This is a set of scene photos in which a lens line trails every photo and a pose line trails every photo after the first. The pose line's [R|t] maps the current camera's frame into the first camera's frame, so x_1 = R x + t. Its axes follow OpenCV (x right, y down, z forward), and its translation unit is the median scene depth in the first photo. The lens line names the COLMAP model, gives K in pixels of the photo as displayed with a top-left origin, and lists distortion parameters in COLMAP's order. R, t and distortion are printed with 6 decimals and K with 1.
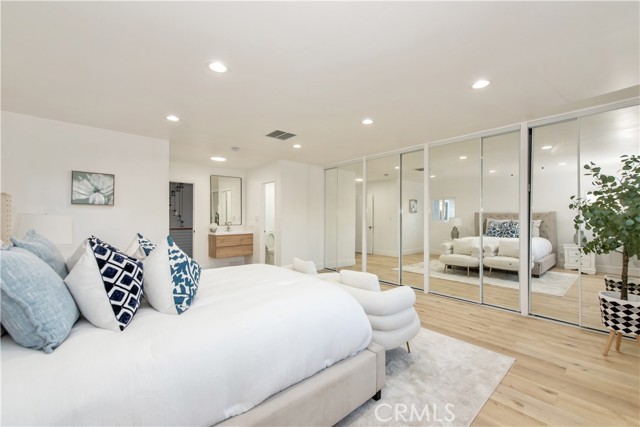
lens RADIAL K [[258.1, 0, 324.4], [0, 258.1, 214.2], [0, 0, 1]] dist [0.010024, -0.000335]
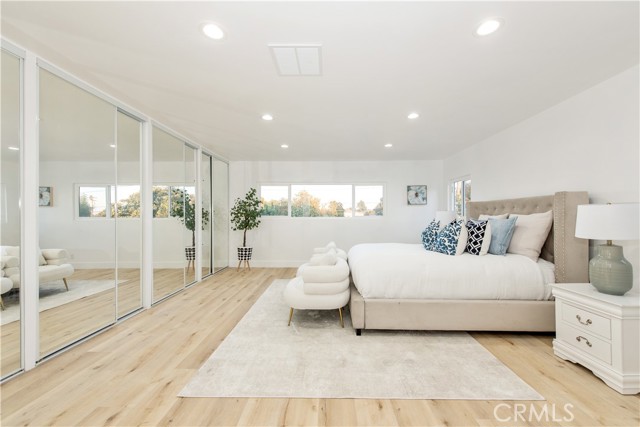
lens RADIAL K [[252.5, 0, 317.8], [0, 252.5, 217.8], [0, 0, 1]] dist [0.007019, -0.000503]
pose [[-0.724916, 0.000864, 0.688837, -0.625458], [-0.011341, 0.999849, -0.013189, 0.041583], [-0.688744, -0.017373, -0.724796, 1.464467]]
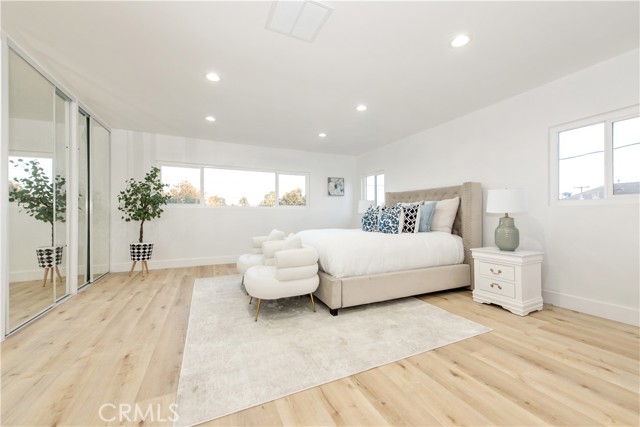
lens RADIAL K [[258.1, 0, 324.4], [0, 258.1, 214.2], [0, 0, 1]] dist [0.010024, -0.000335]
pose [[-0.956244, 0.002786, 0.292556, -0.407192], [-0.002906, 0.999815, -0.019021, 0.090569], [-0.292555, -0.019039, -0.956059, 1.566193]]
